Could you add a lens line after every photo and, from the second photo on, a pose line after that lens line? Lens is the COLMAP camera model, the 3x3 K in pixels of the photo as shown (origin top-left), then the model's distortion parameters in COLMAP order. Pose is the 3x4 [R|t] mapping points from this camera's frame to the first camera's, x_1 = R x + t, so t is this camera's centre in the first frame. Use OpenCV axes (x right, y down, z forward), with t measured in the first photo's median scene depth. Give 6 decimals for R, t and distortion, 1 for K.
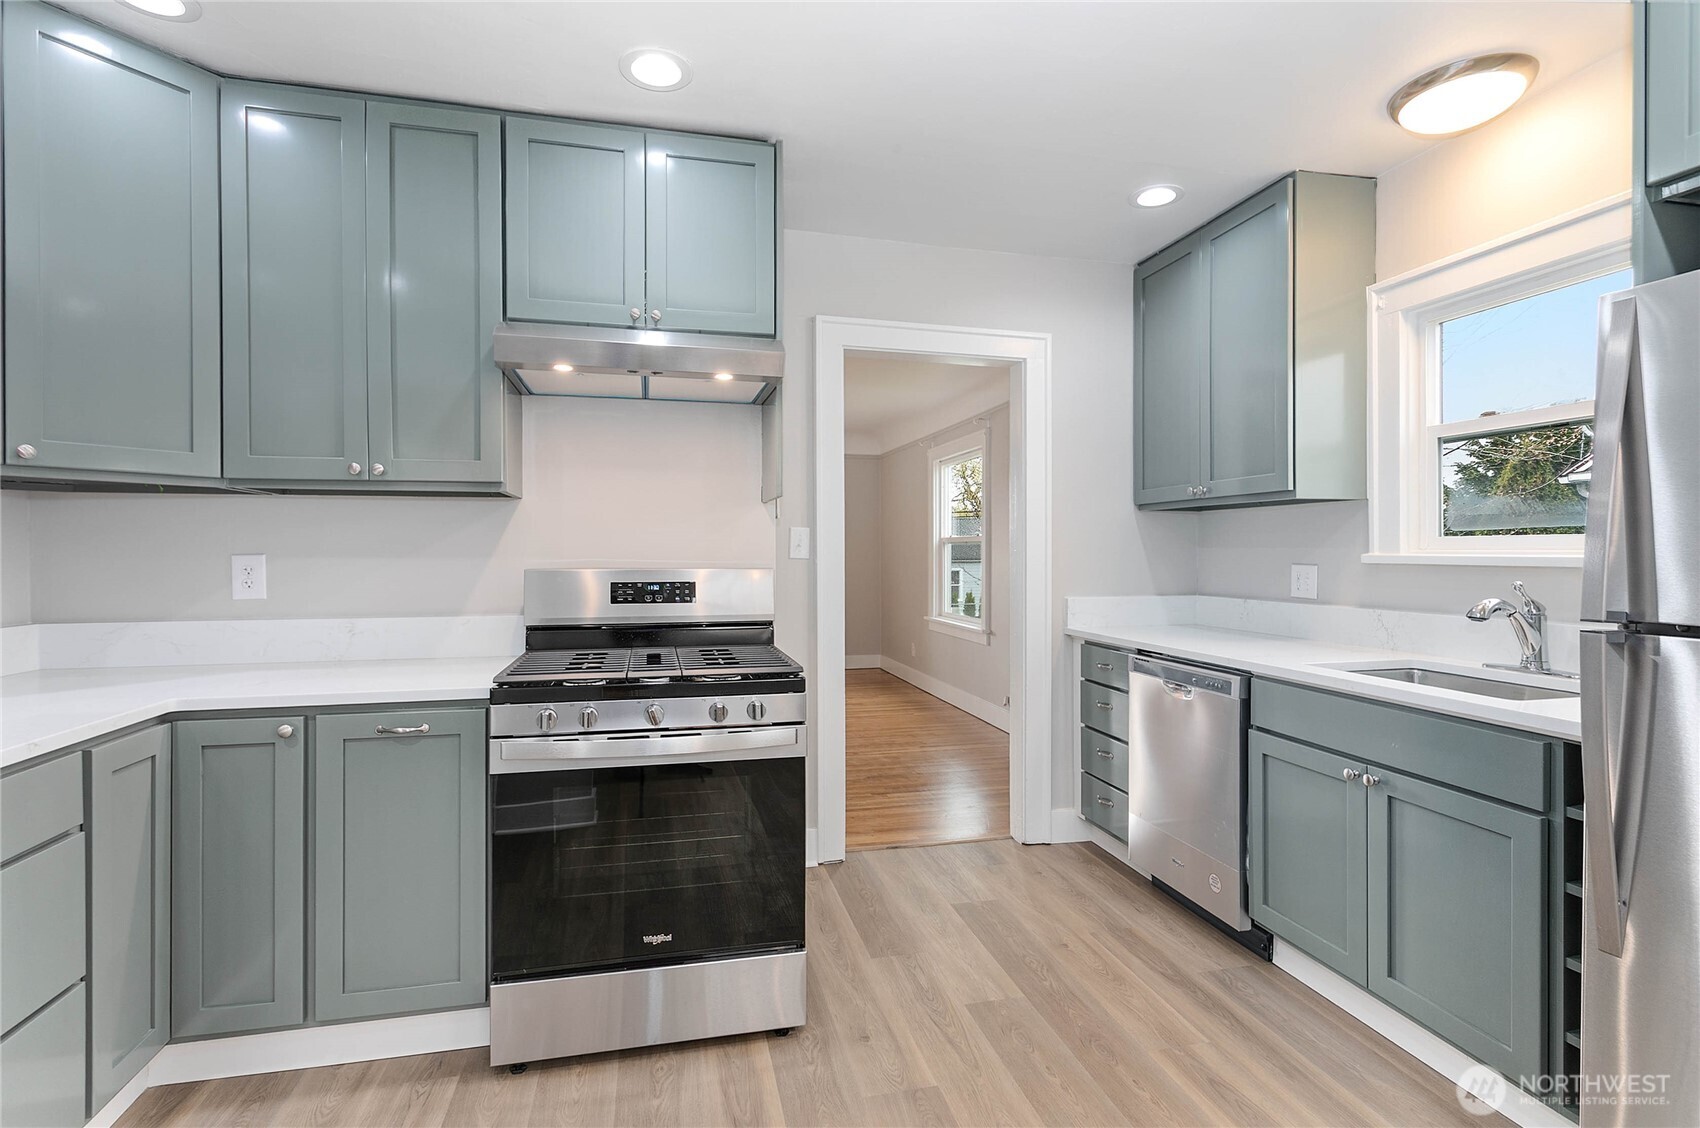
lens RADIAL K [[821.5, 0, 850.5], [0, 821.5, 555.0], [0, 0, 1]] dist [0.003523, 0.000229]
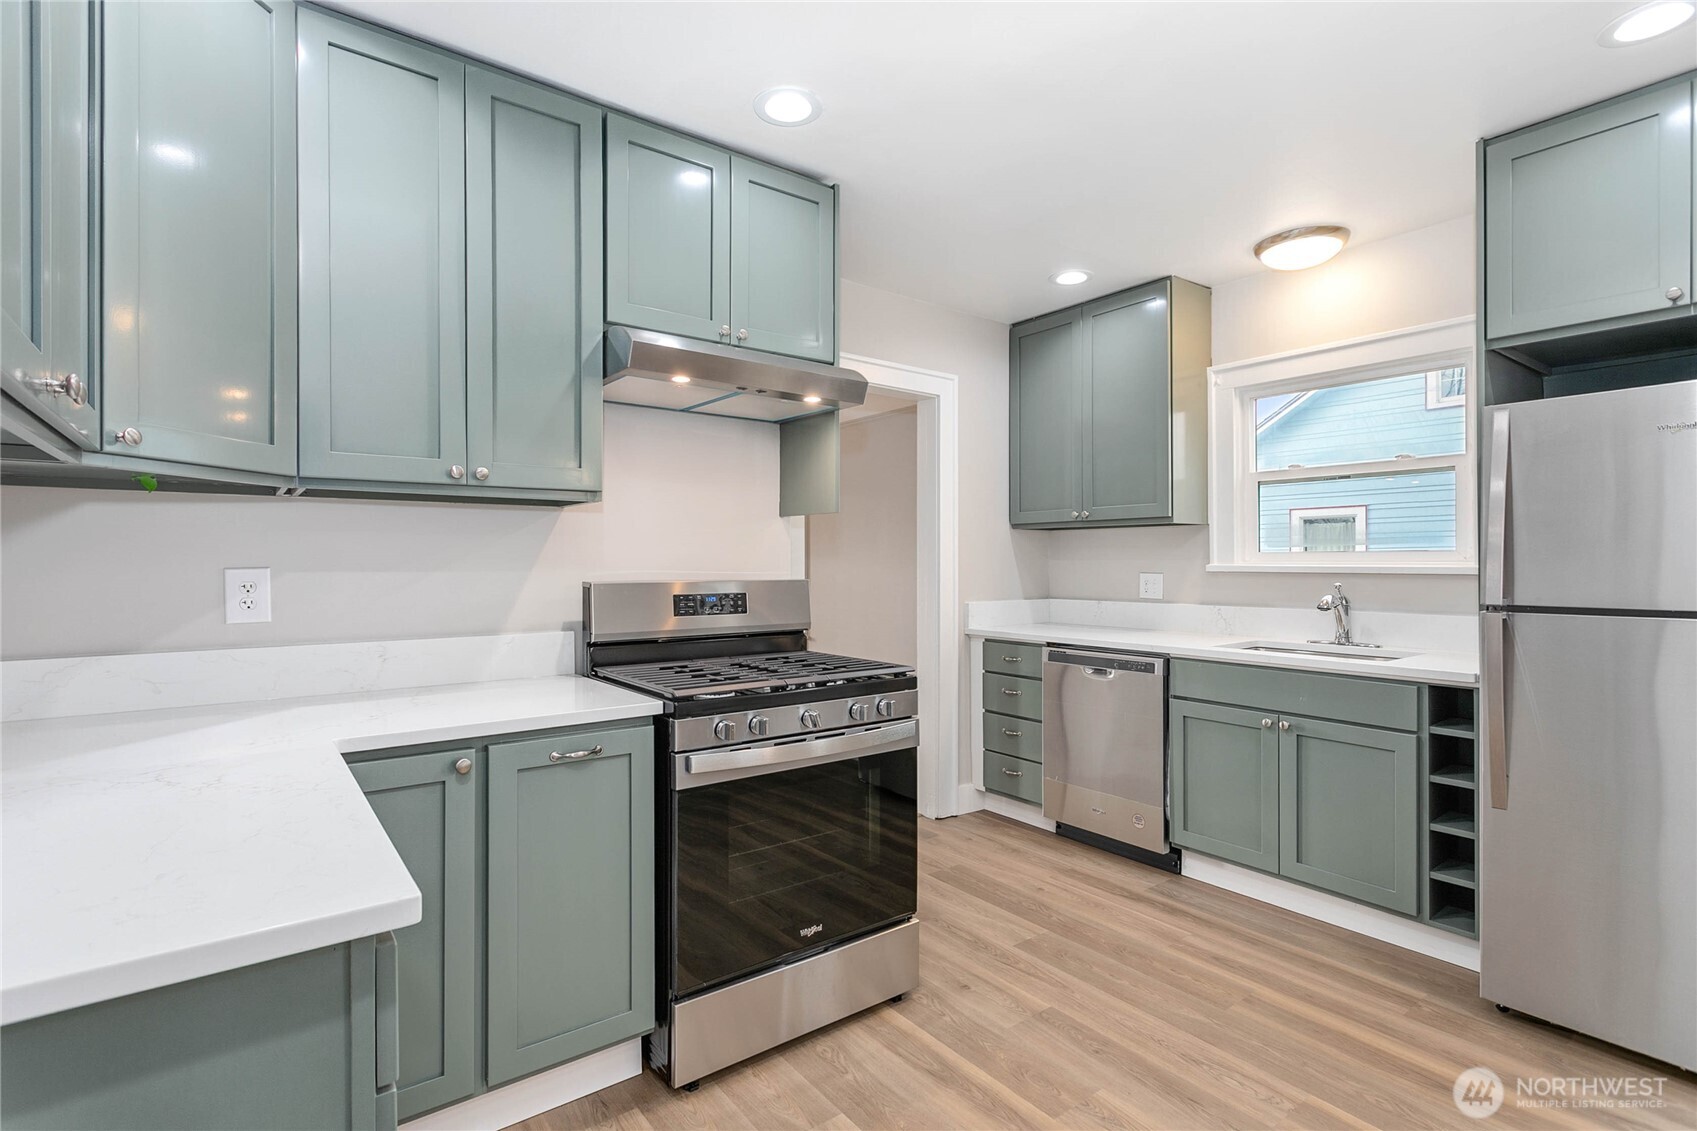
lens RADIAL K [[811.0, 0, 846.0], [0, 811.0, 560.3], [0, 0, 1]] dist [0.001469, 0.001270]
pose [[0.916007, 0.000502, 0.401163, -0.507061], [0.002218, 0.999978, -0.006317, -0.001833], [-0.401157, 0.006676, 0.915985, 0.020301]]
